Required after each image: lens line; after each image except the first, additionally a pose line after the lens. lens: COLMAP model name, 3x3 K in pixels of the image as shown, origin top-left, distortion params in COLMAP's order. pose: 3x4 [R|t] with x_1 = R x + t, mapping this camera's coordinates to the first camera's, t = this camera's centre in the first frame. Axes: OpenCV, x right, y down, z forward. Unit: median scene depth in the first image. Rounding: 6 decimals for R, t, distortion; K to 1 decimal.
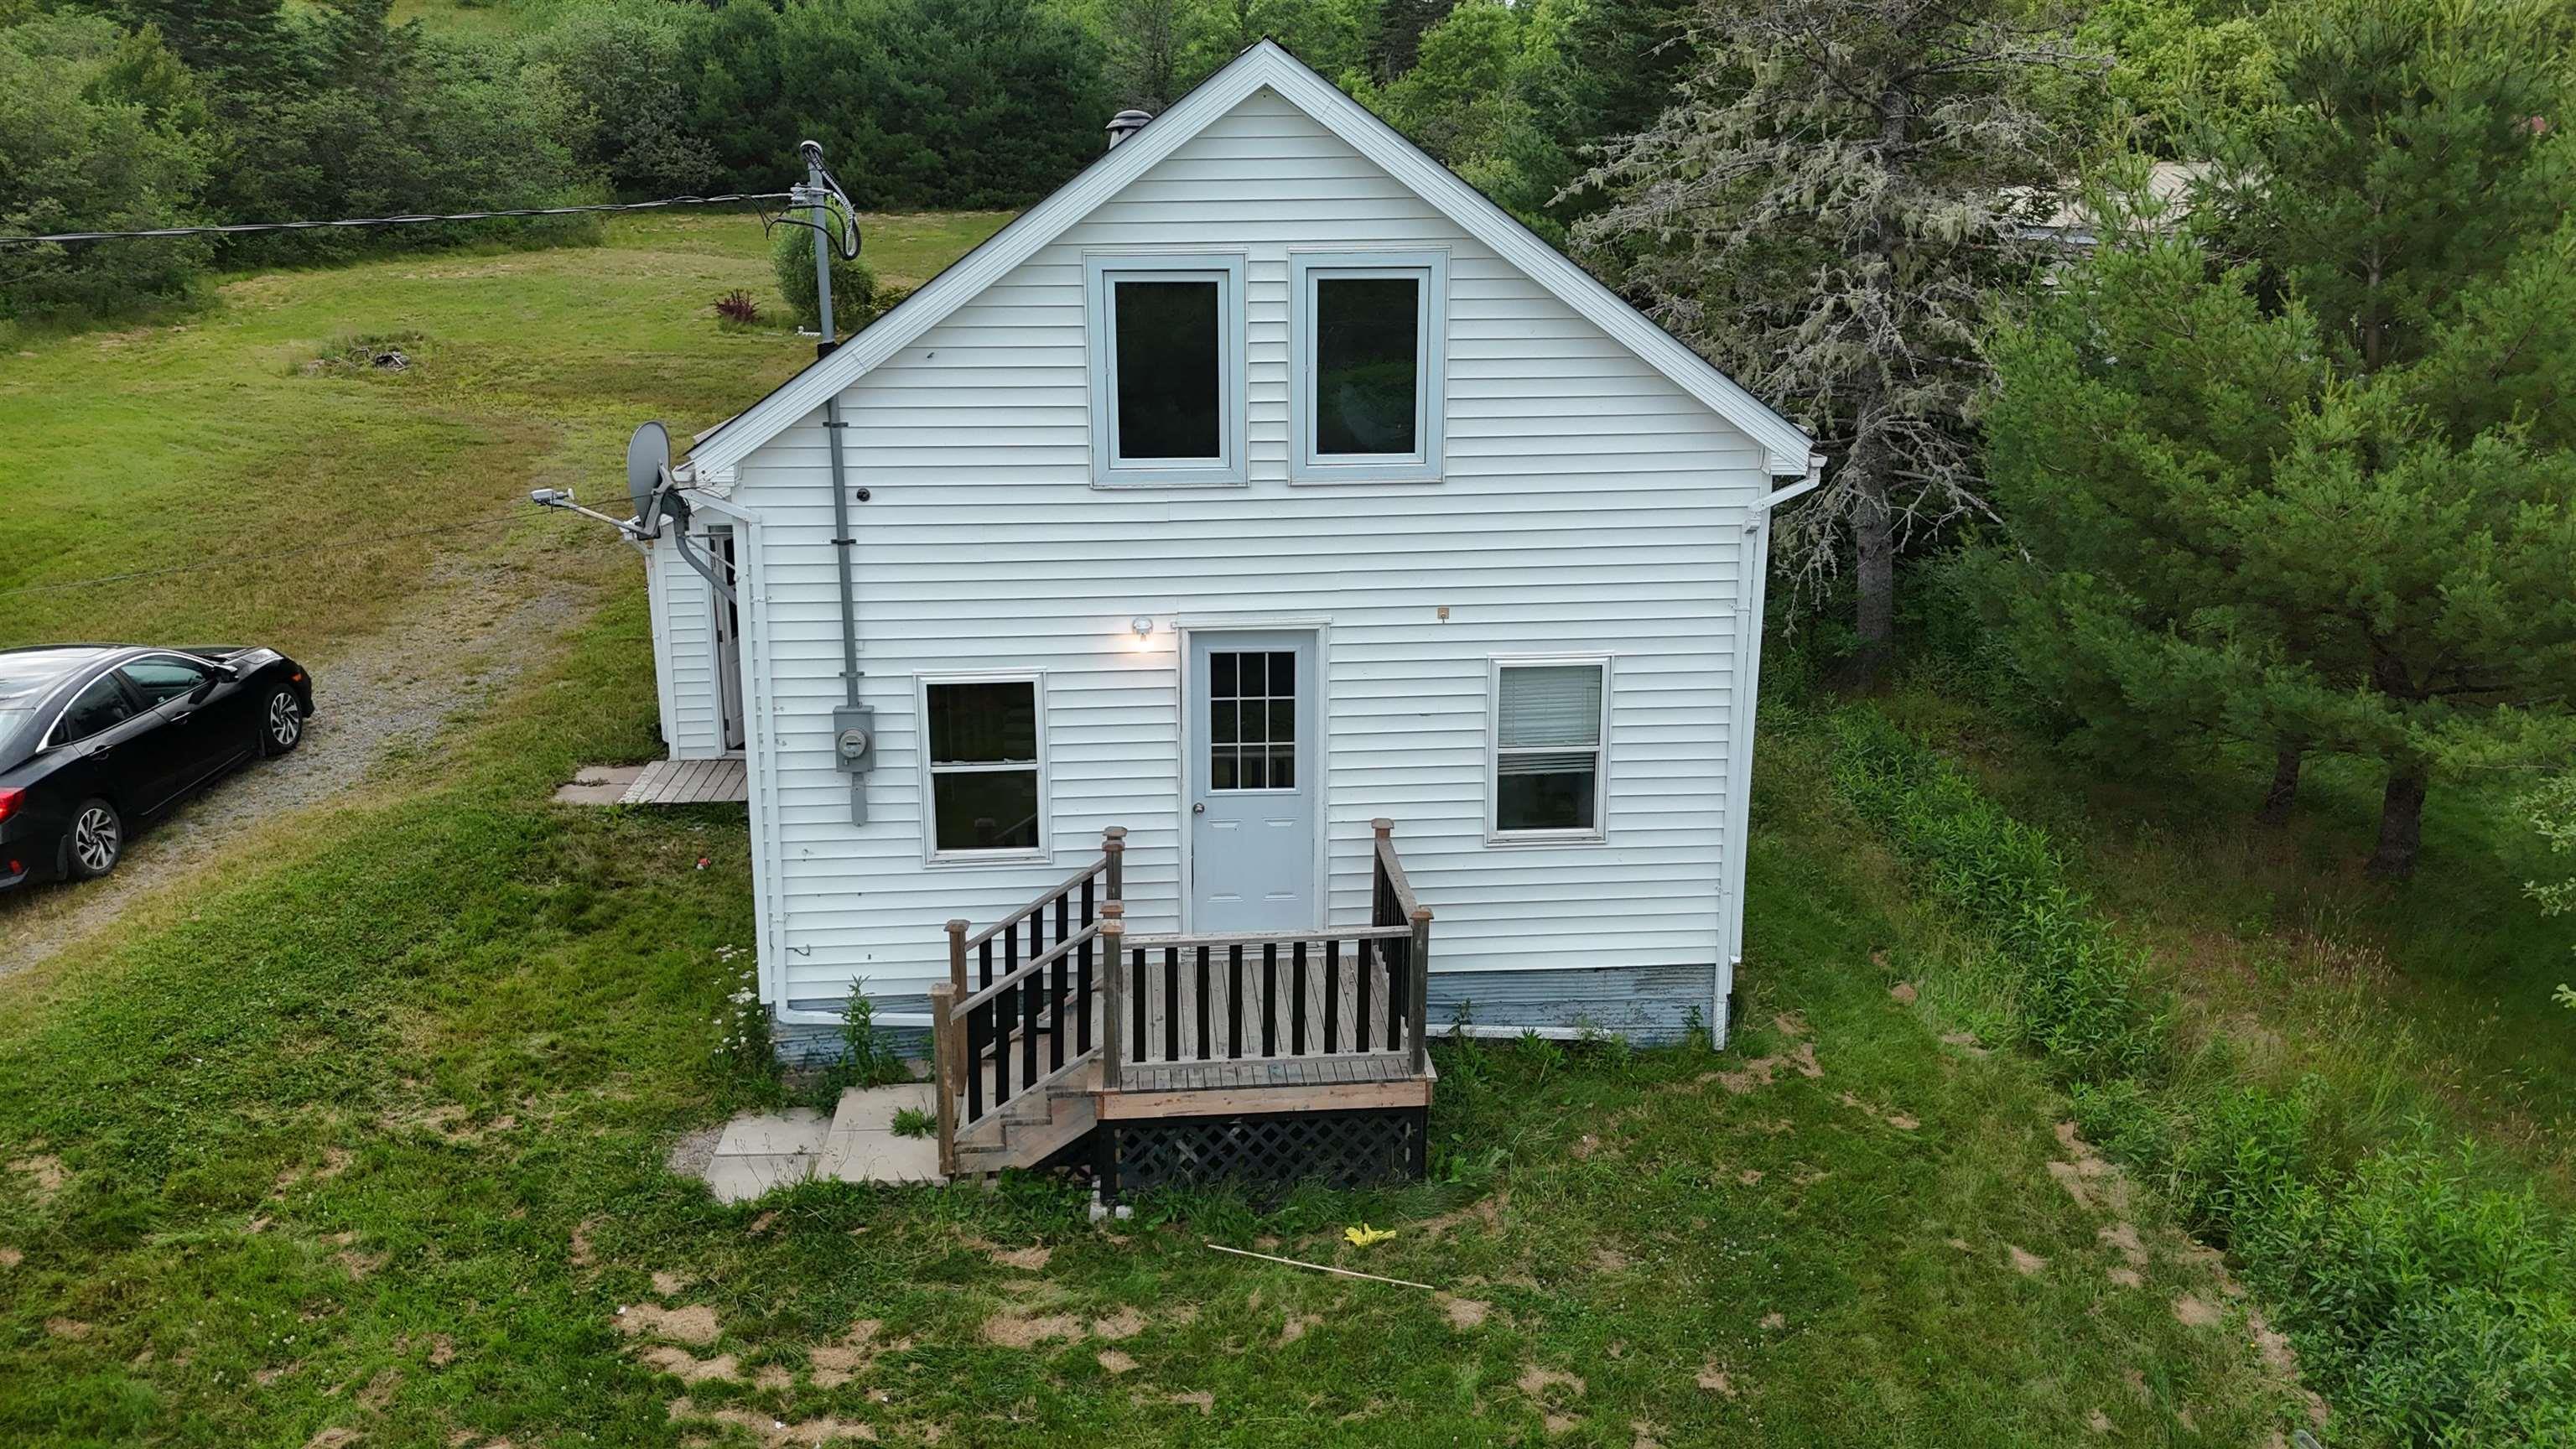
lens RADIAL K [[1896.4, 0, 1288.0], [0, 1896.4, 724.5], [0, 0, 1]] dist [0.068413, -0.060618]
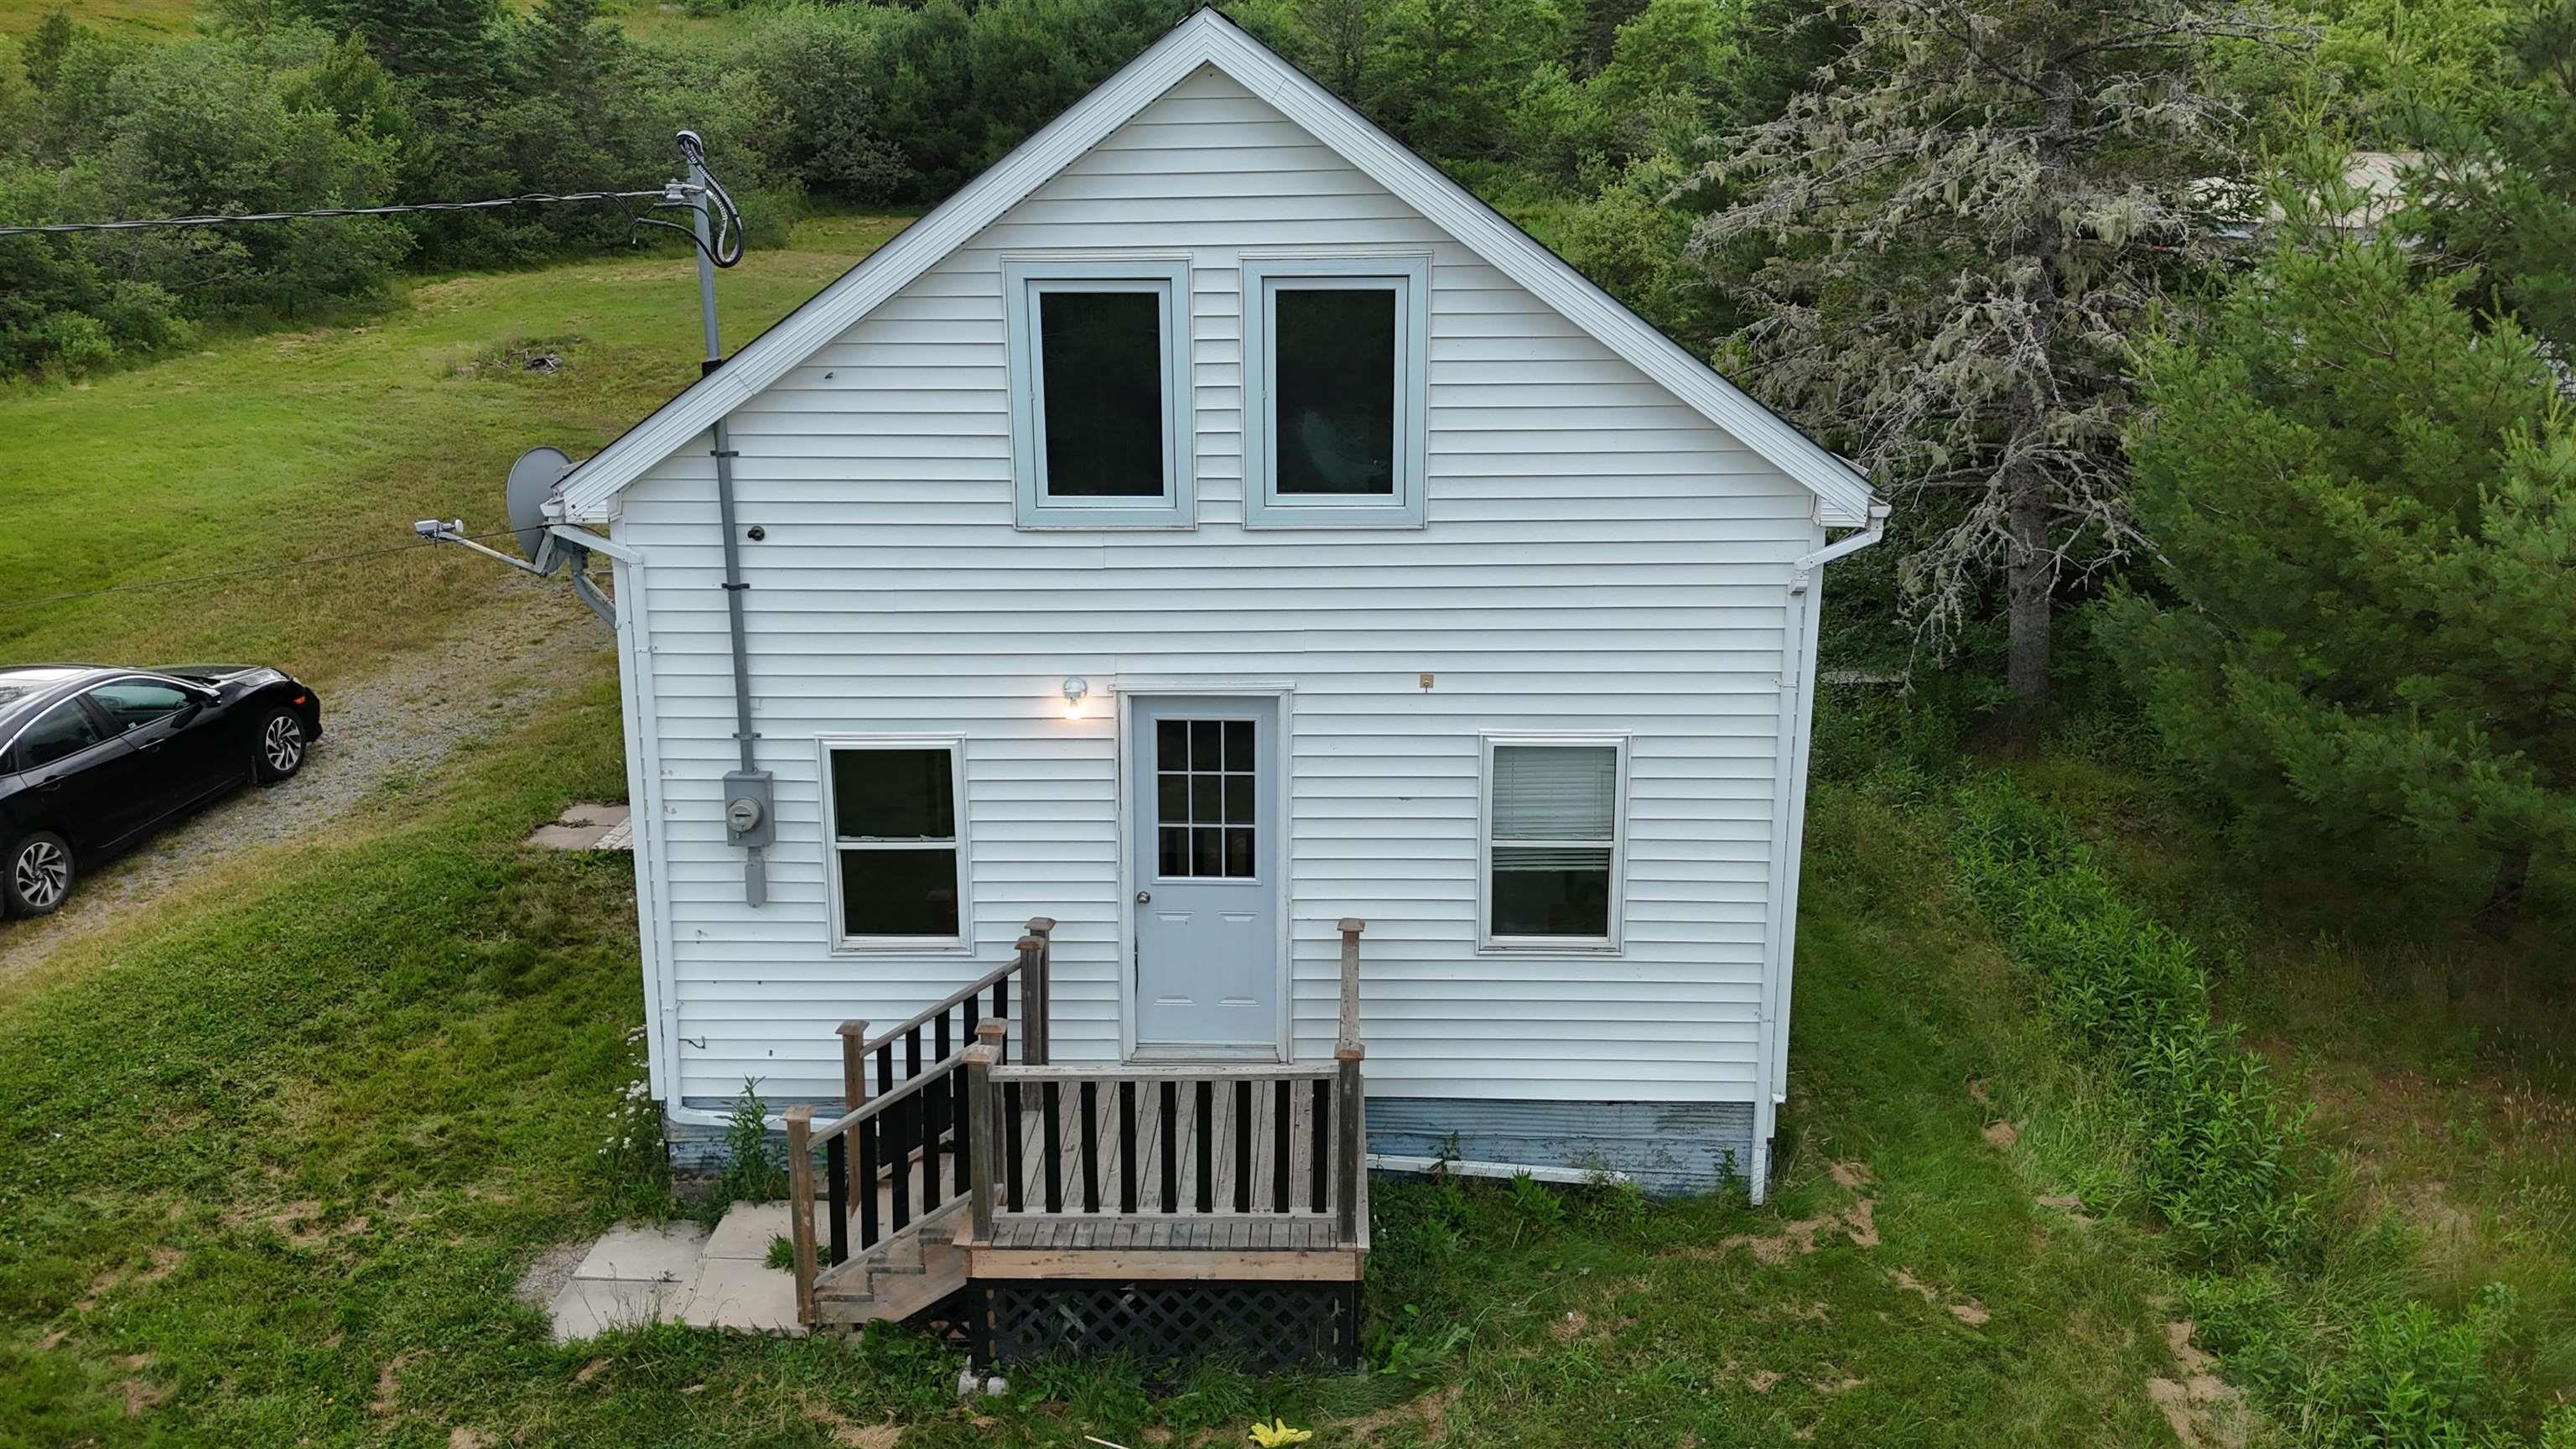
lens RADIAL K [[1896.4, 0, 1288.0], [0, 1896.4, 724.5], [0, 0, 1]] dist [0.068413, -0.060618]
pose [[0.993487, 0.027158, -0.110661, 0.115535], [-0.027183, 0.999630, 0.001282, -0.038969], [0.110655, 0.001734, 0.993857, 0.147700]]
